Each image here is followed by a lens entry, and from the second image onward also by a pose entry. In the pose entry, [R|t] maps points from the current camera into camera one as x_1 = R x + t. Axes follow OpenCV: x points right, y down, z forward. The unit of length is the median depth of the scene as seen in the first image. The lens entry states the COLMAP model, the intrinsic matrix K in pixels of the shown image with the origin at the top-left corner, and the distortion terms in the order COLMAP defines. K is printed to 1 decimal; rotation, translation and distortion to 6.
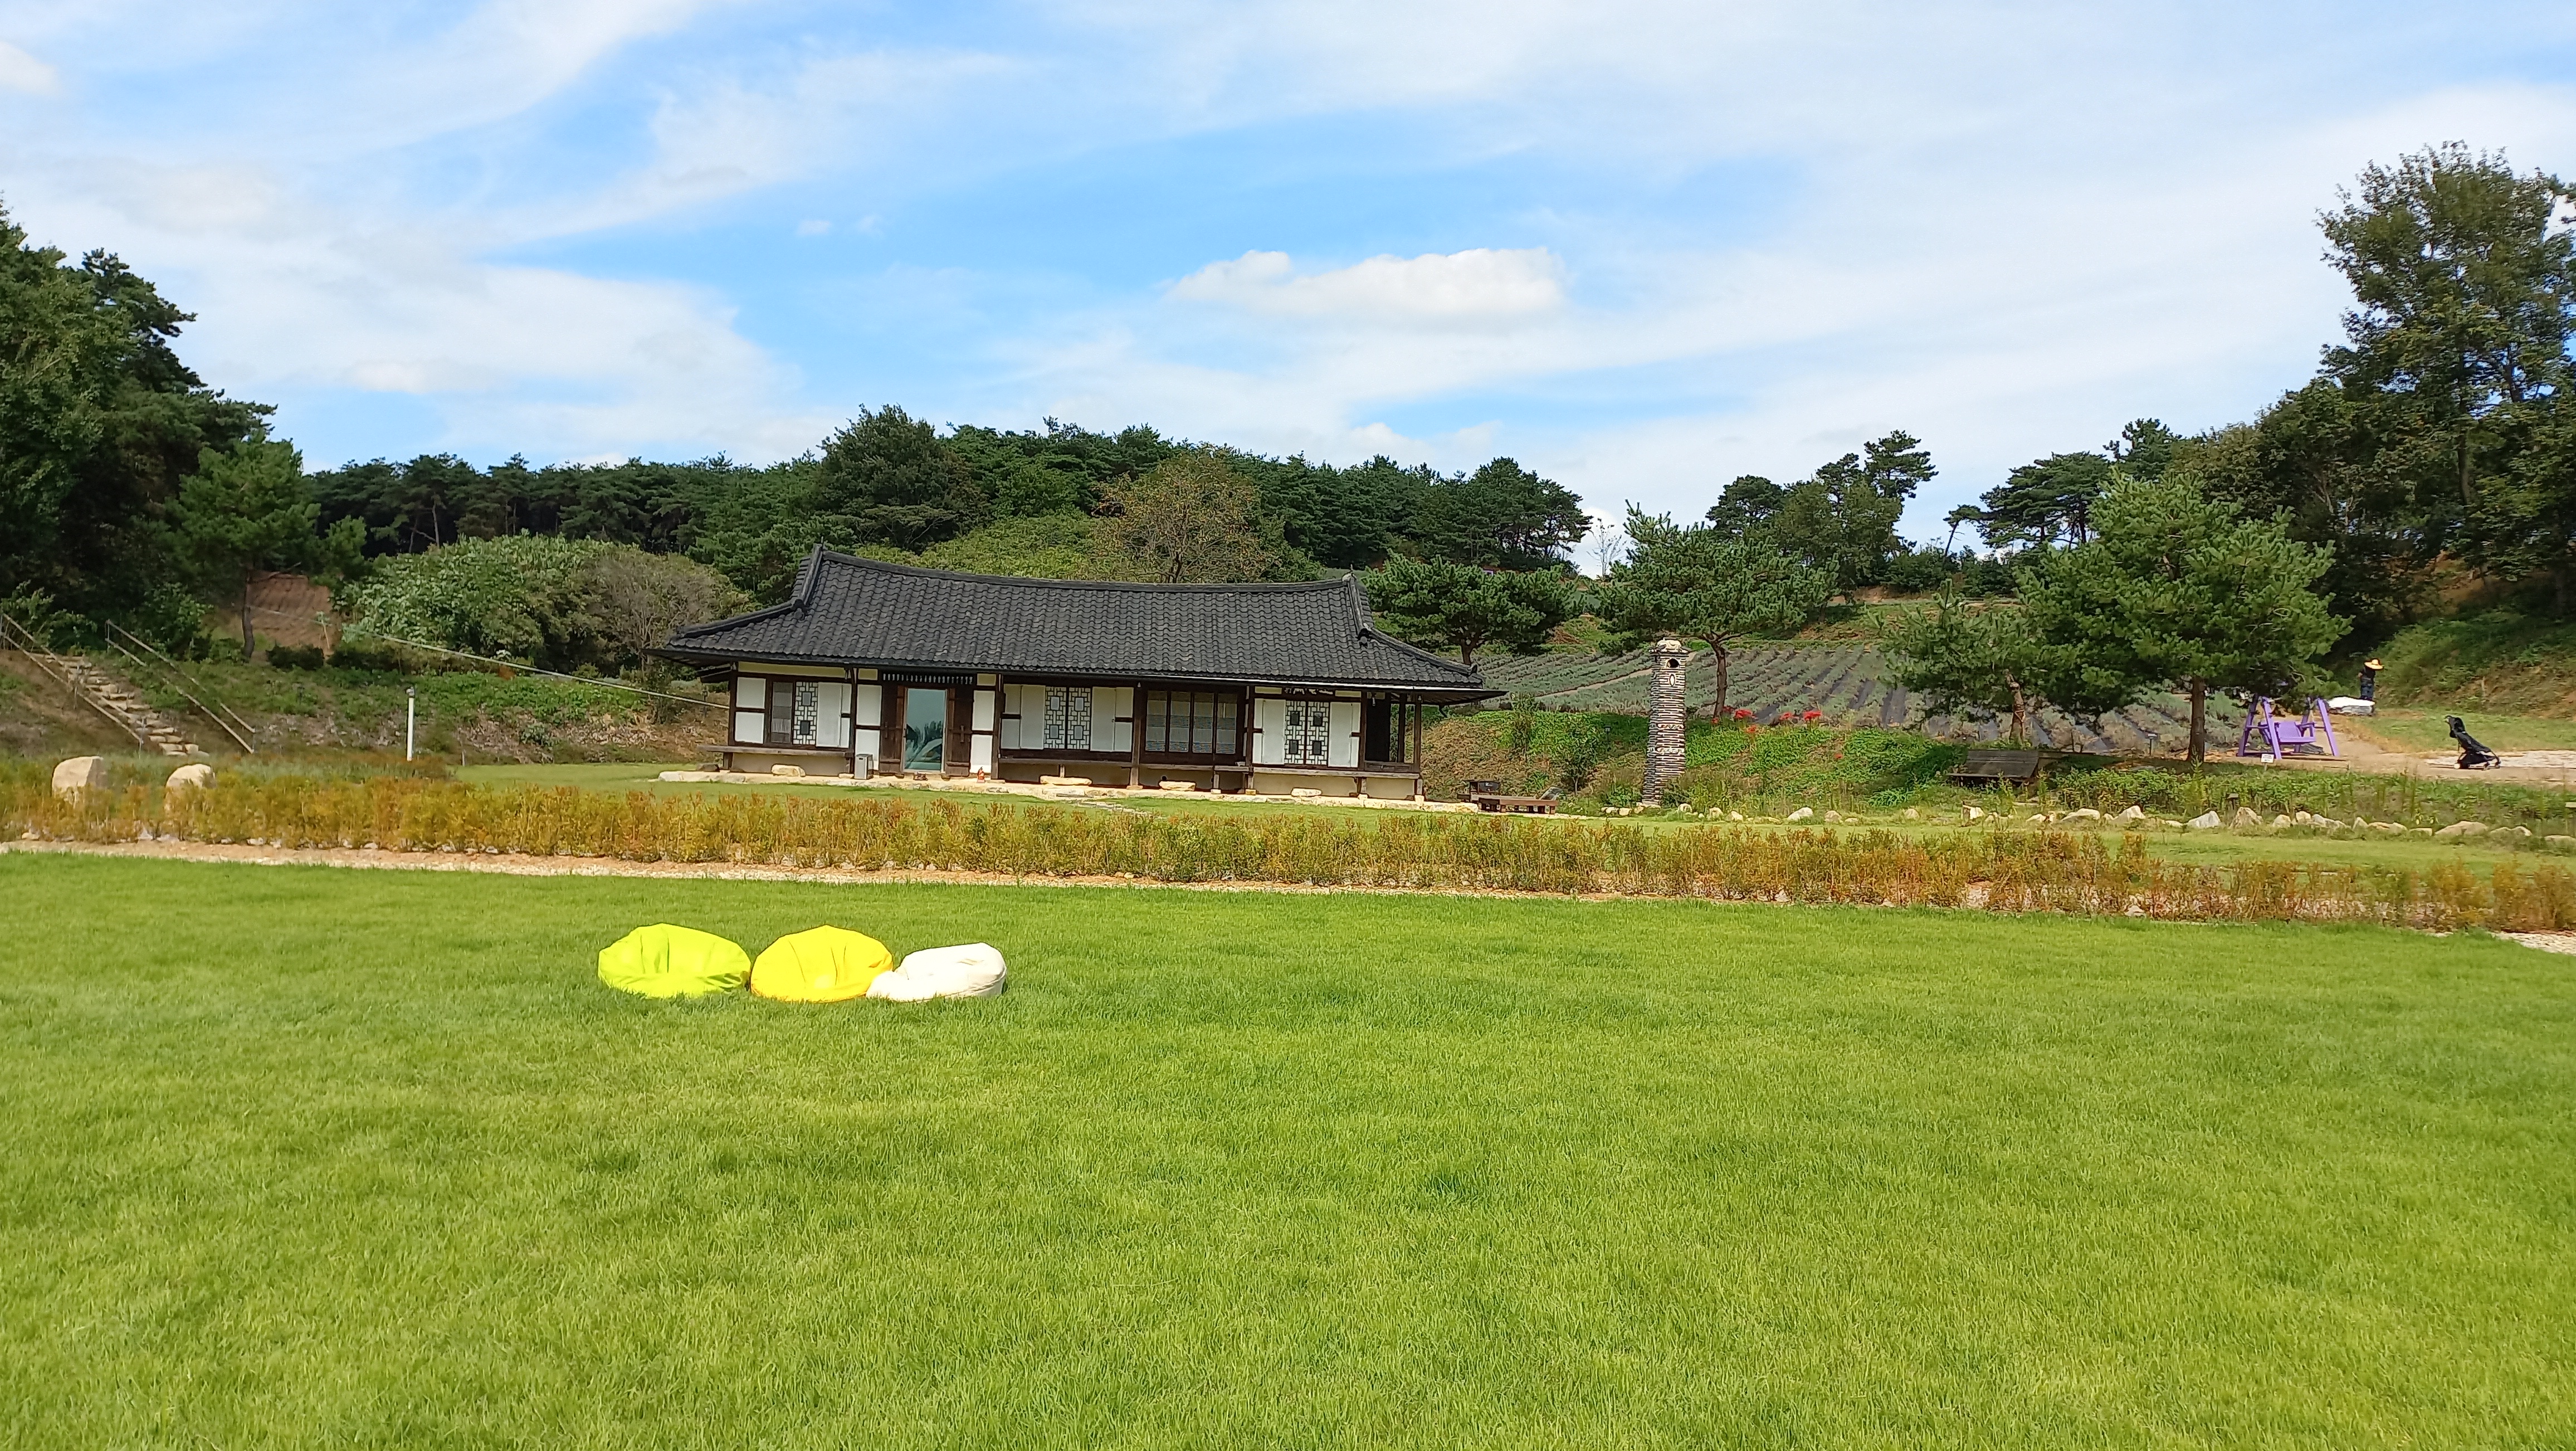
lens RADIAL K [[1926.8, 0, 1288.0], [0, 1926.8, 725.5], [0, 0, 1]] dist [0.091799, -0.113316]
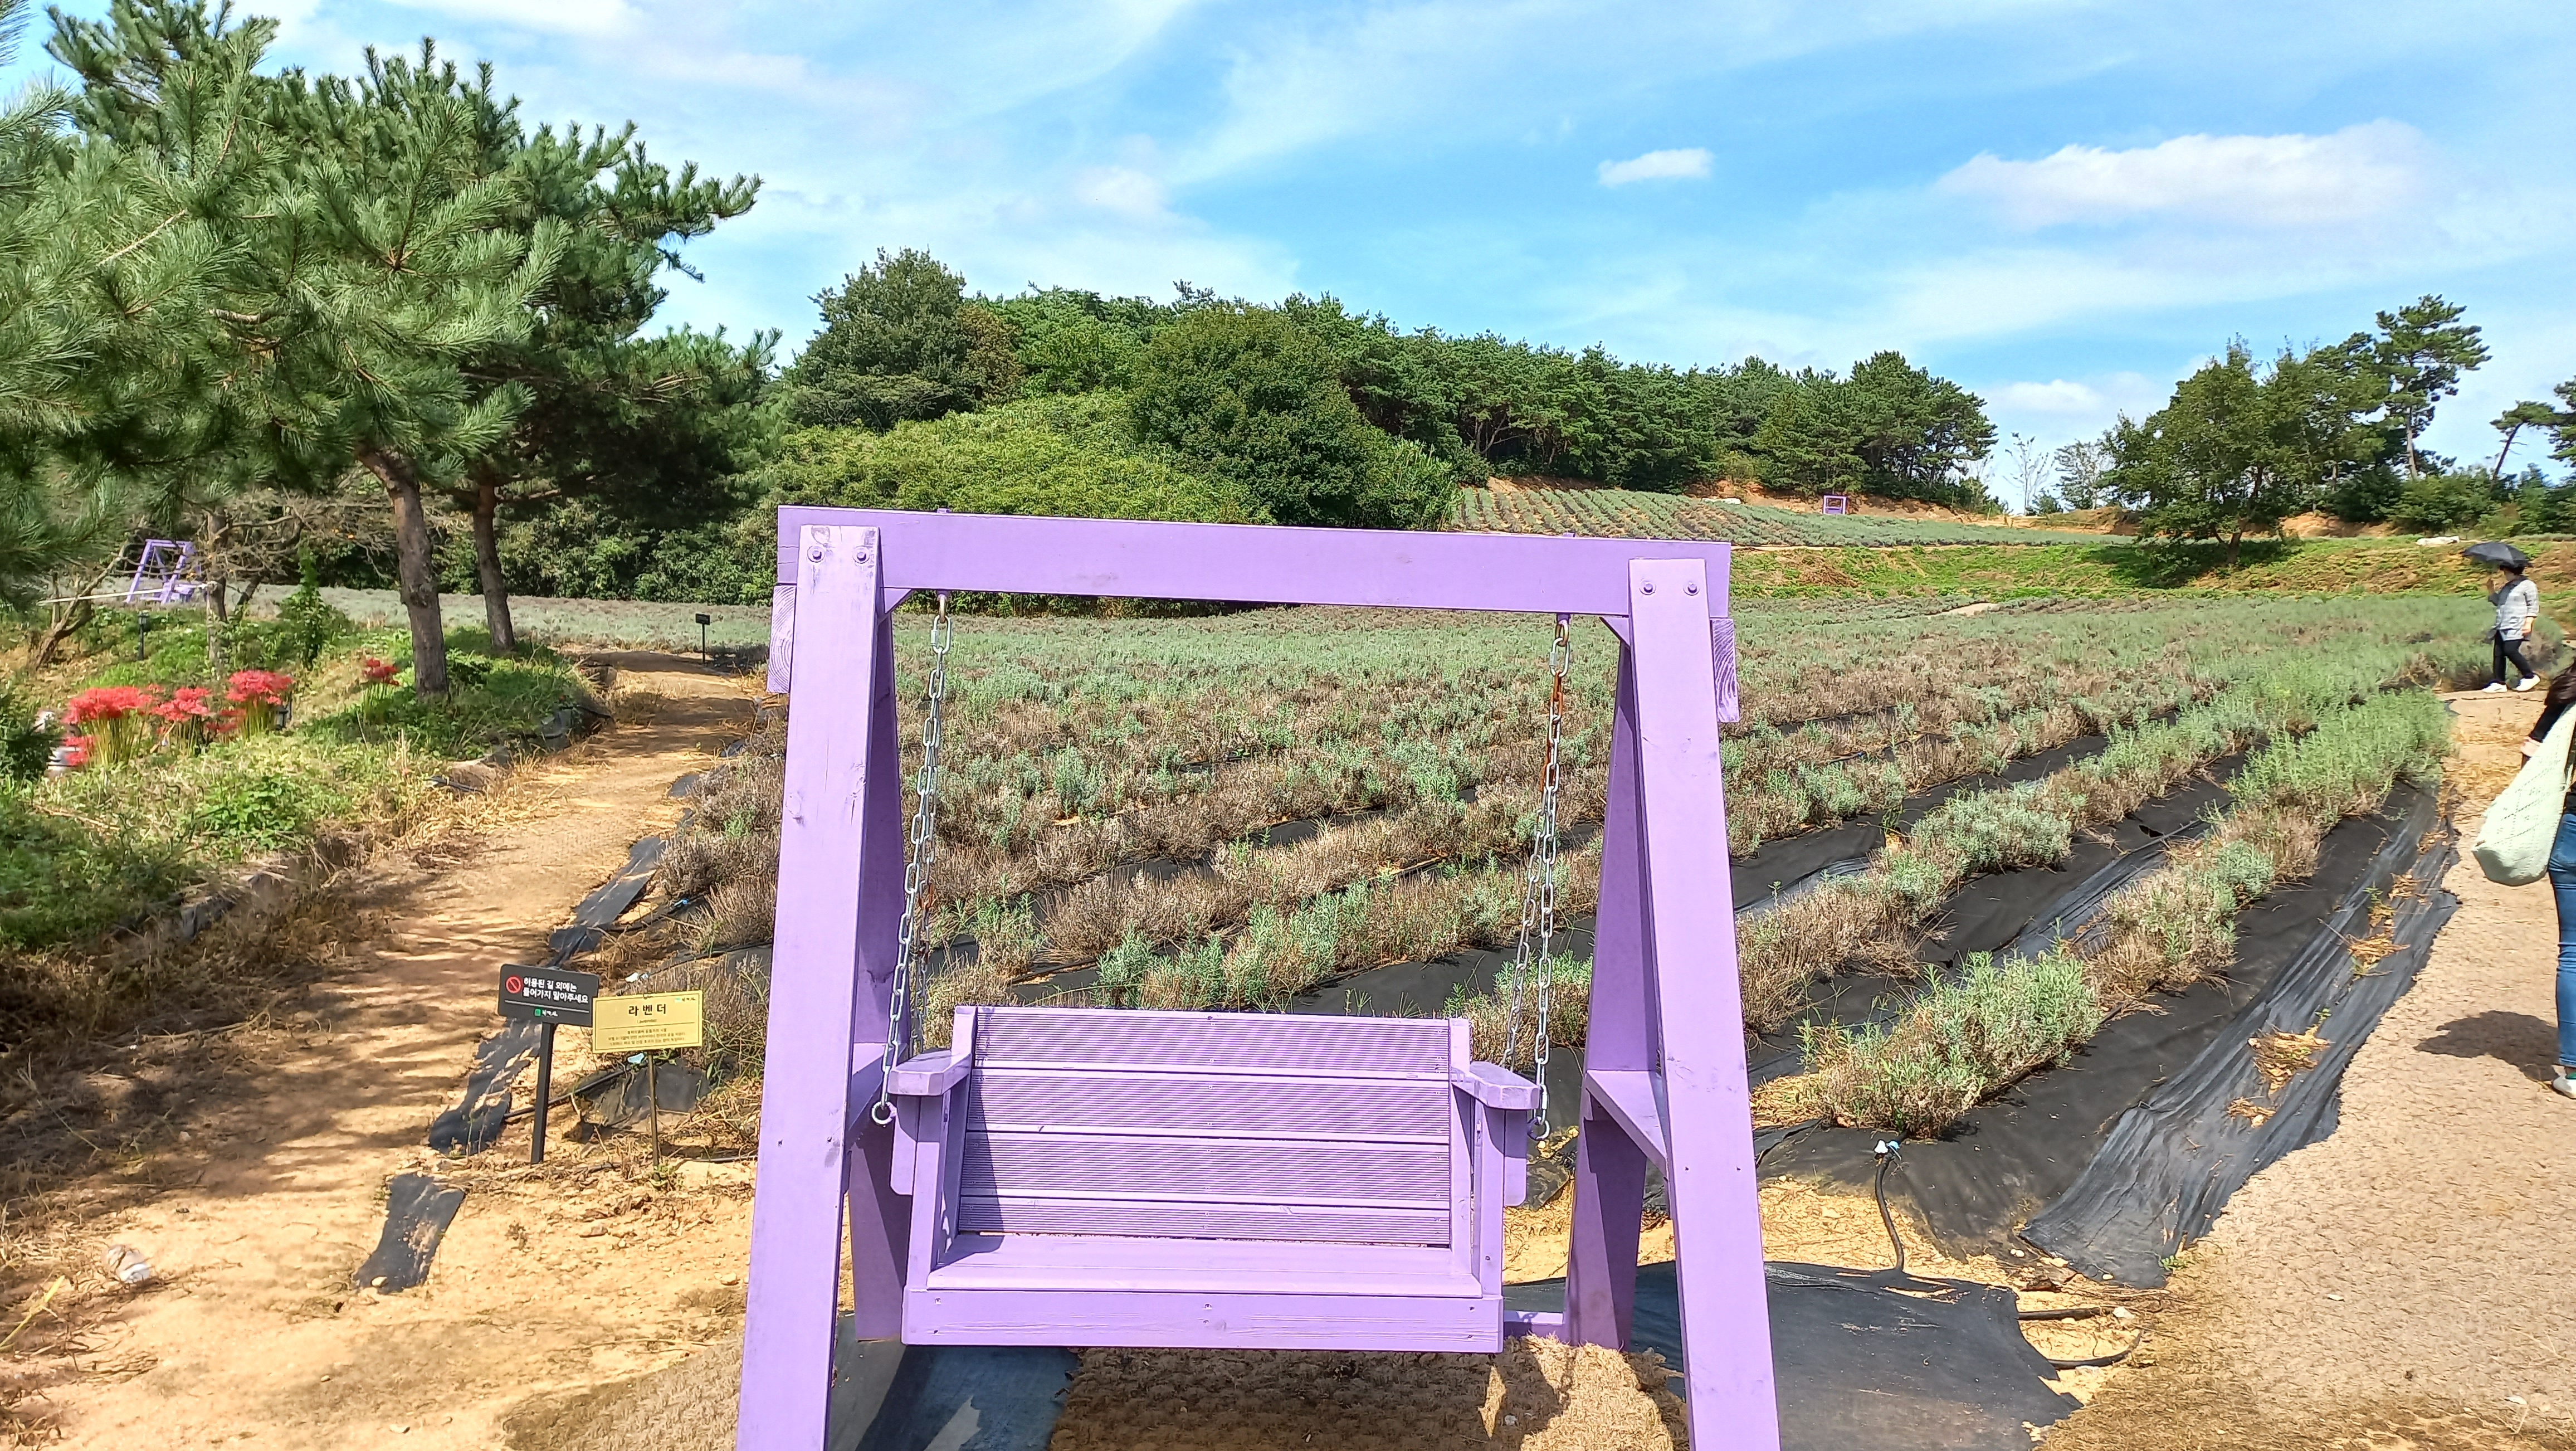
lens RADIAL K [[1926.8, 0, 1288.0], [0, 1926.8, 725.5], [0, 0, 1]] dist [0.091799, -0.113316]
pose [[0.958924, 0.049109, -0.279381, 0.177587], [-0.042436, 0.998652, 0.029889, -0.004603], [0.280472, -0.016805, 0.959715, 0.302980]]
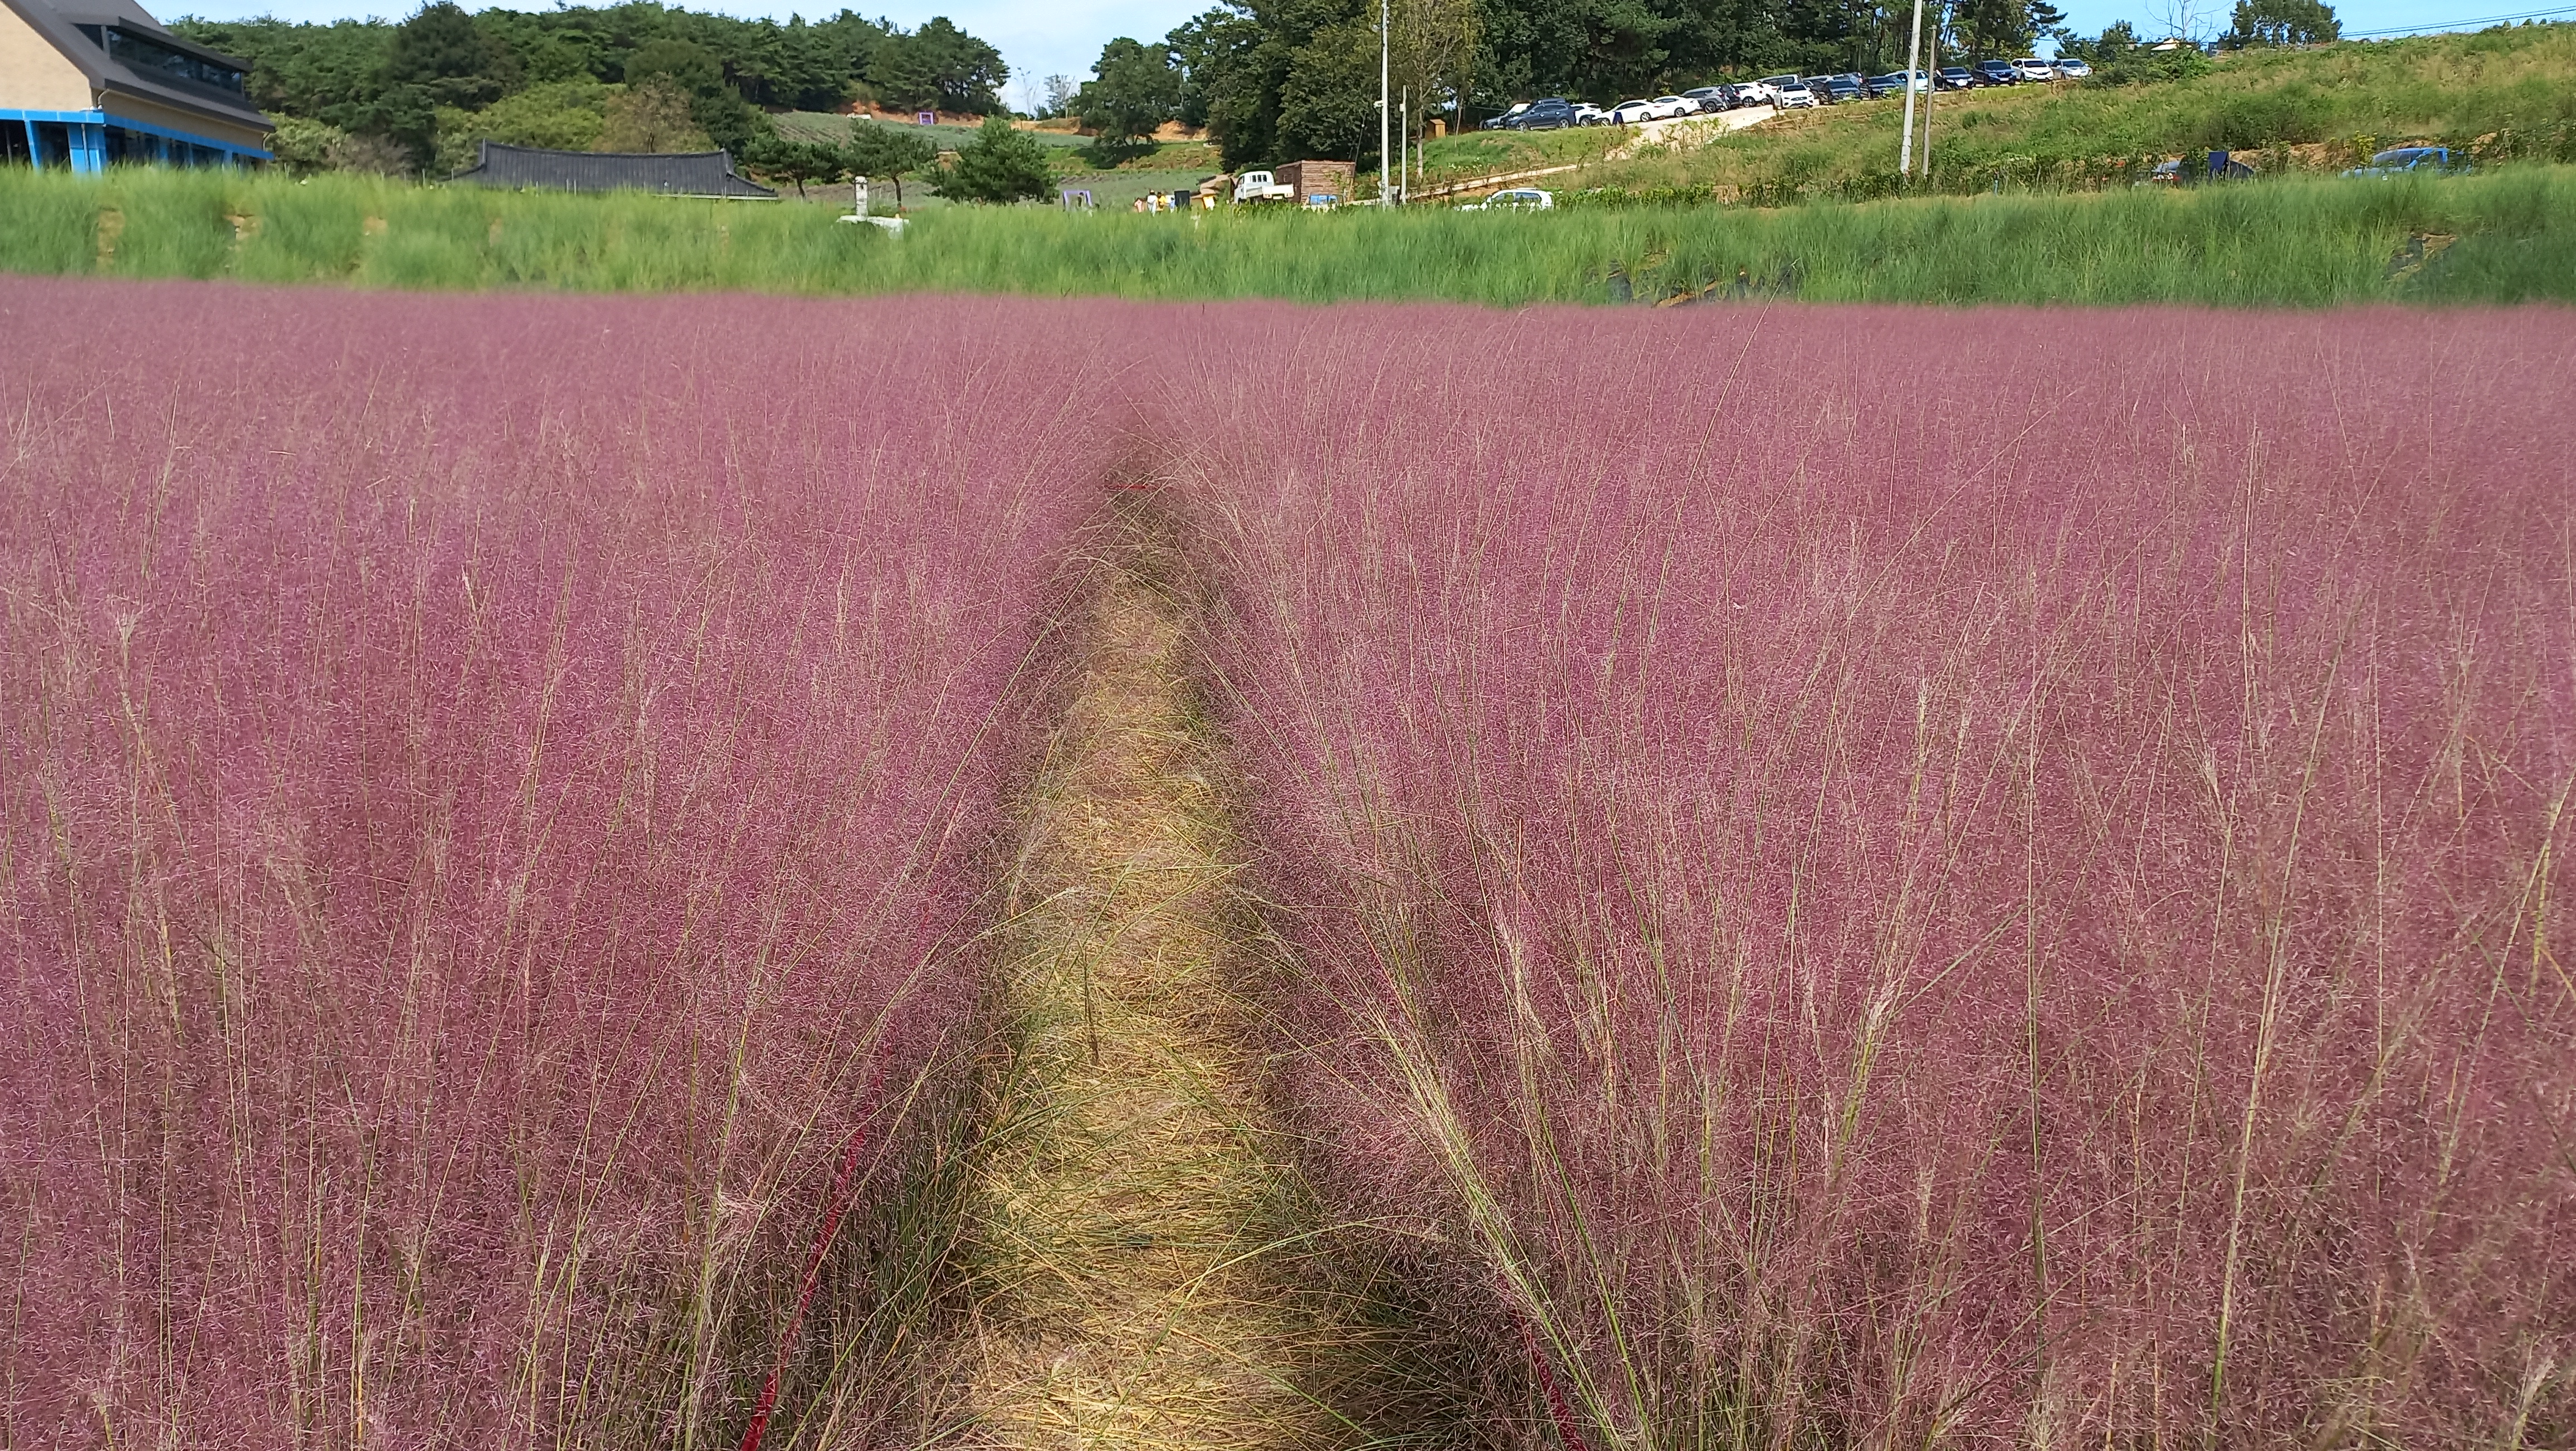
lens RADIAL K [[1939.7, 0, 1270.5], [0, 1939.7, 717.8], [0, 0, 1]] dist [0.121294, -0.226750]
pose [[0.977871, -0.071261, 0.196700, 0.063383], [0.024205, 0.972424, 0.231959, 0.021675], [-0.207806, -0.222065, 0.952630, -0.599135]]
